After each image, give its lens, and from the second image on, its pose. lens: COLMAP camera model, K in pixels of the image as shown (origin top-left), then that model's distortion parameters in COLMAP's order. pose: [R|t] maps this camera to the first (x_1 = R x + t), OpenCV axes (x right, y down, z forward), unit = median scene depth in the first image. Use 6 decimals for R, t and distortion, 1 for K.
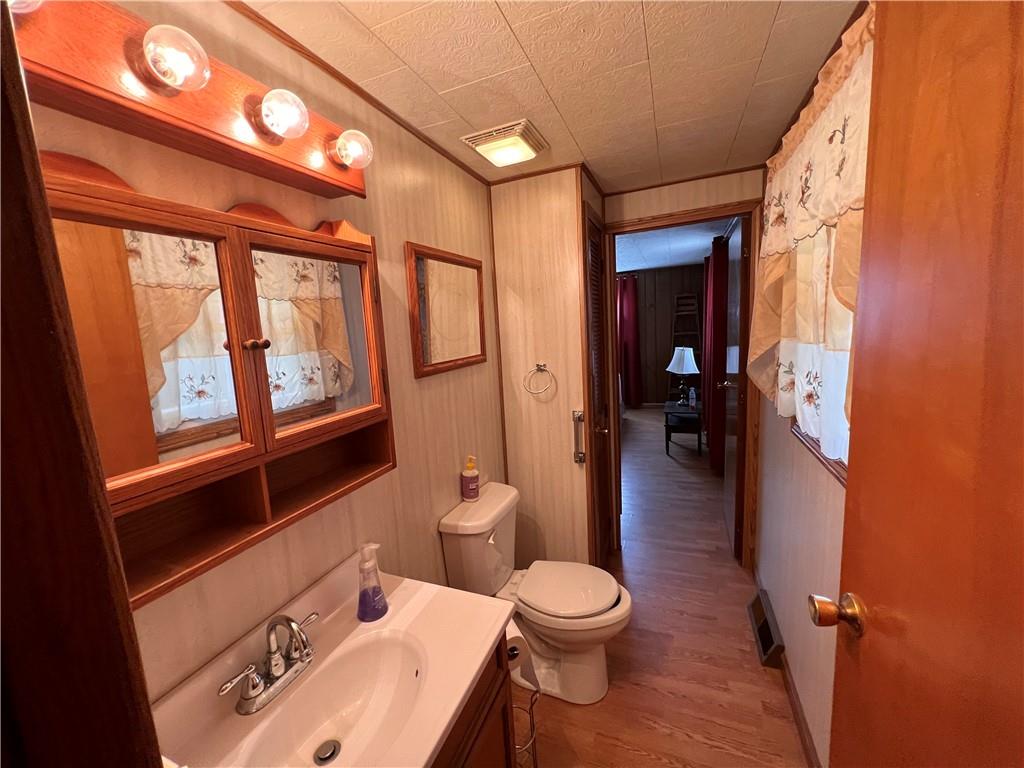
lens RADIAL K [[409.8, 0, 510.7], [0, 409.8, 383.1], [0, 0, 1]] dist [0.004114, 0.000670]
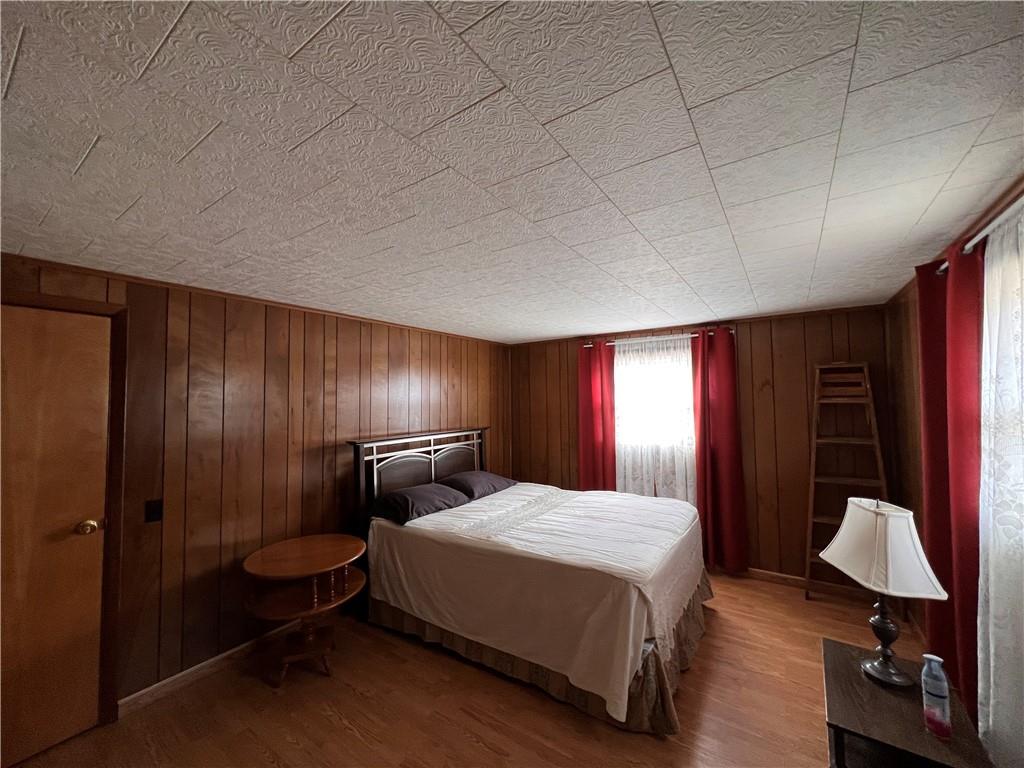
lens RADIAL K [[409.8, 0, 513.8], [0, 409.8, 386.3], [0, 0, 1]] dist [0.004114, 0.000670]
pose [[0.977638, 0.040327, -0.206394, 0.138898], [-0.073775, 0.984834, -0.157032, -0.079854], [0.196932, 0.168747, 0.965786, 0.435789]]
